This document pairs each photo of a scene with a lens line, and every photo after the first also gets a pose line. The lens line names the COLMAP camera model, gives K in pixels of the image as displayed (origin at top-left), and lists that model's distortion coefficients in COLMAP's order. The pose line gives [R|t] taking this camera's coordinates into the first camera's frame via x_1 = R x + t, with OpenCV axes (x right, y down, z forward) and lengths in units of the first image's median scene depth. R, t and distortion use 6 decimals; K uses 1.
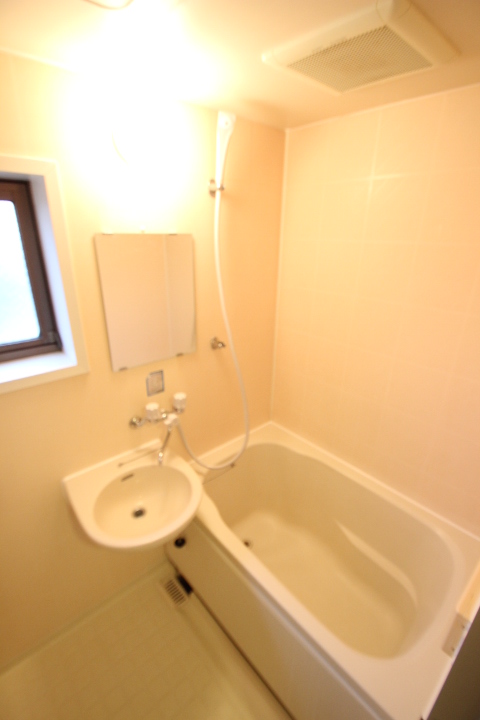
lens RADIAL K [[339.6, 0, 240.0], [0, 339.6, 360.0], [0, 0, 1]] dist [-0.001205, -0.000517]
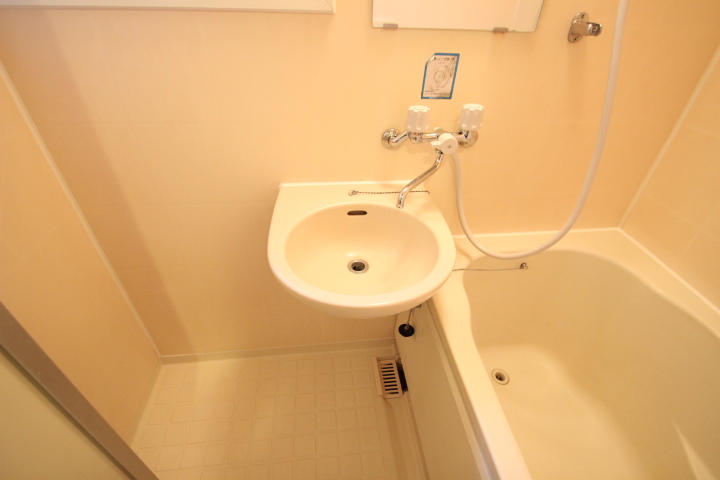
lens RADIAL K [[339.6, 0, 358.5], [0, 339.6, 250.0], [0, 0, 1]] dist [-0.001205, -0.000517]
pose [[0.819120, 0.356861, -0.449103, 0.001688], [-0.223299, 0.919539, 0.323398, 0.182235], [0.528375, -0.164618, 0.832899, 0.399321]]
